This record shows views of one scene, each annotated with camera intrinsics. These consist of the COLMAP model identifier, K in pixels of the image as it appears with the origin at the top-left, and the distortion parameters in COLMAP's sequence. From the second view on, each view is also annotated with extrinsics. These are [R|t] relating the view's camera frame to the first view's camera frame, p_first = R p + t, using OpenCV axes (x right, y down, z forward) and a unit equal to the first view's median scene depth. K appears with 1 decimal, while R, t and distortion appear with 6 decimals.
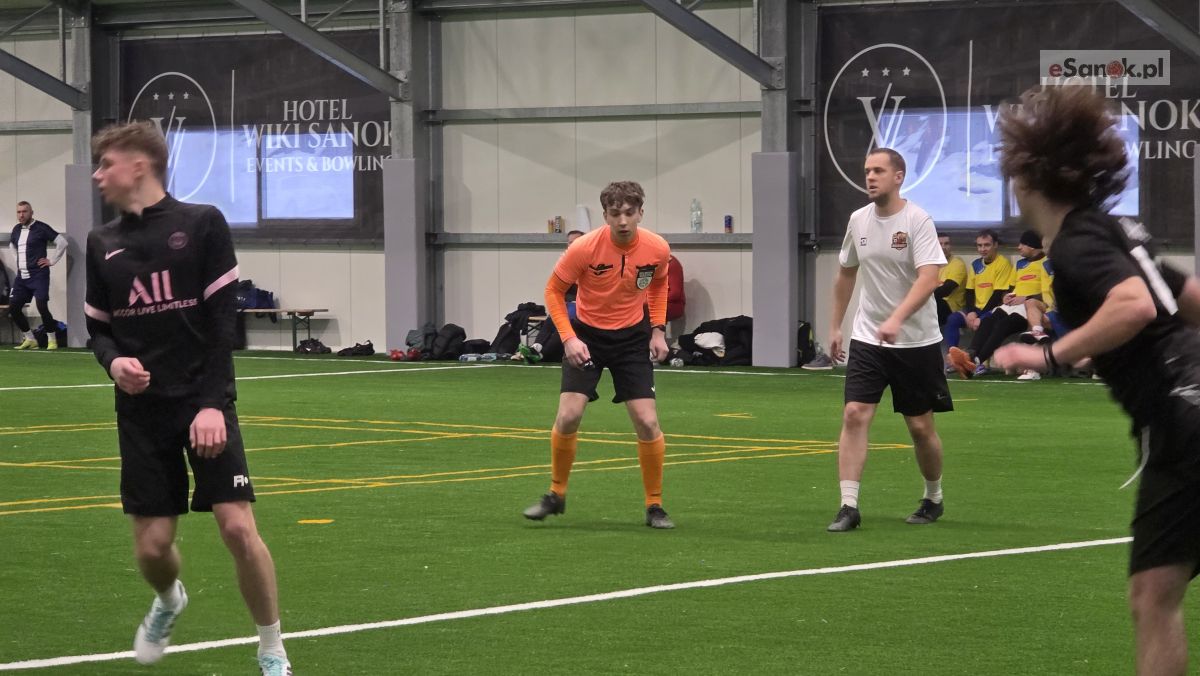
lens RADIAL K [[3994.8, 0, 554.9], [0, 3994.8, 334.4], [0, 0, 1]] dist [0.318287, 0.684630]
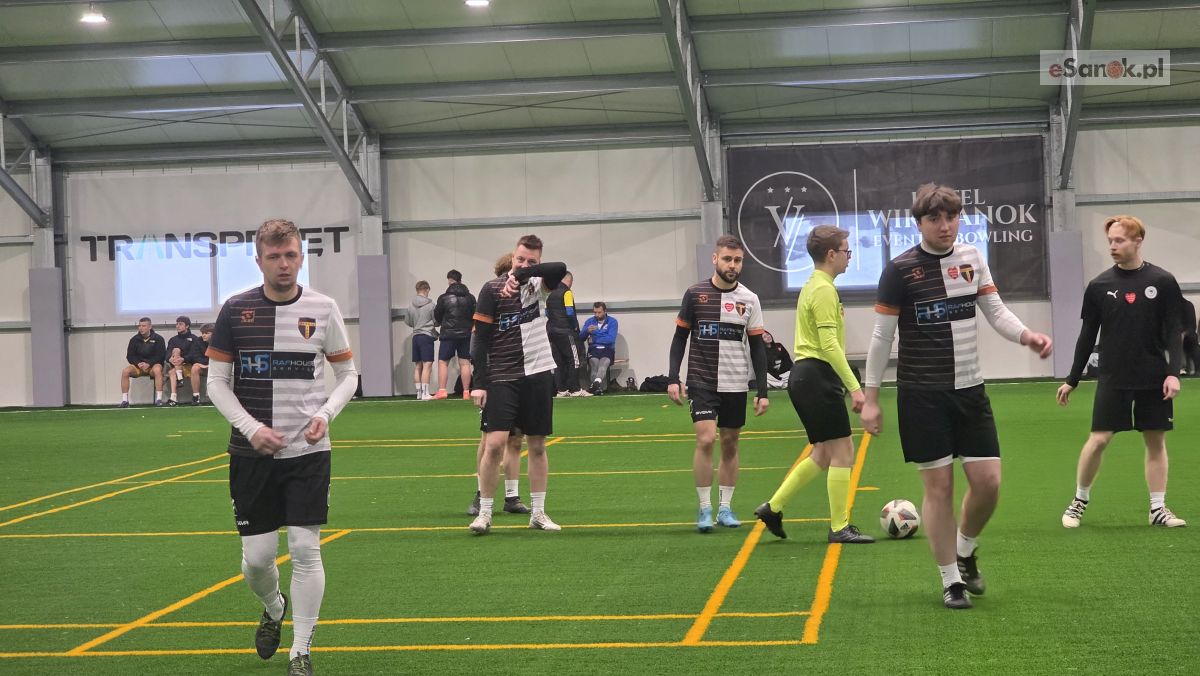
lens RADIAL K [[2127.5, 0, 540.0], [0, 2127.5, 341.1], [0, 0, 1]] dist [-0.280682, 3.783604]
pose [[0.823079, -0.037940, 0.566658, -0.433190], [0.048339, 0.998825, -0.003339, -0.009426], [-0.565866, 0.030140, 0.823946, 0.373575]]
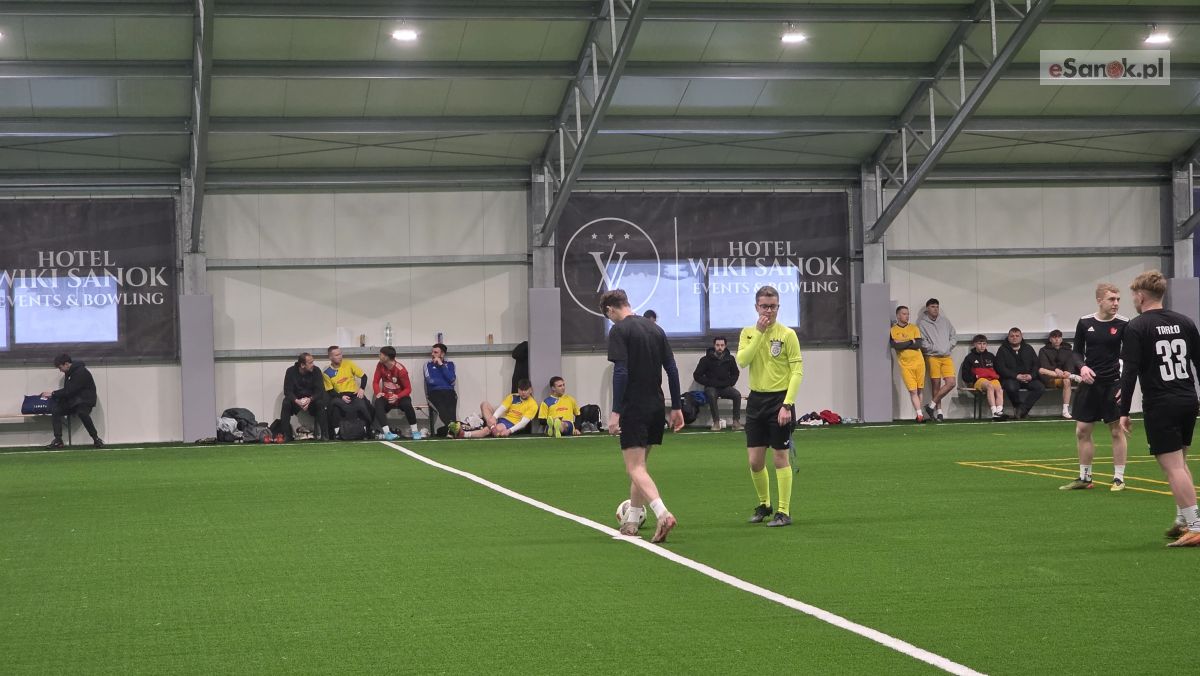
lens RADIAL K [[2135.8, 0, 601.2], [0, 2135.8, 338.7], [0, 0, 1]] dist [-0.477264, 4.209757]
pose [[0.602714, -0.012856, 0.797853, -0.547114], [0.042307, 0.998979, -0.015864, -0.012858], [-0.796835, 0.043316, 0.602643, 0.488662]]
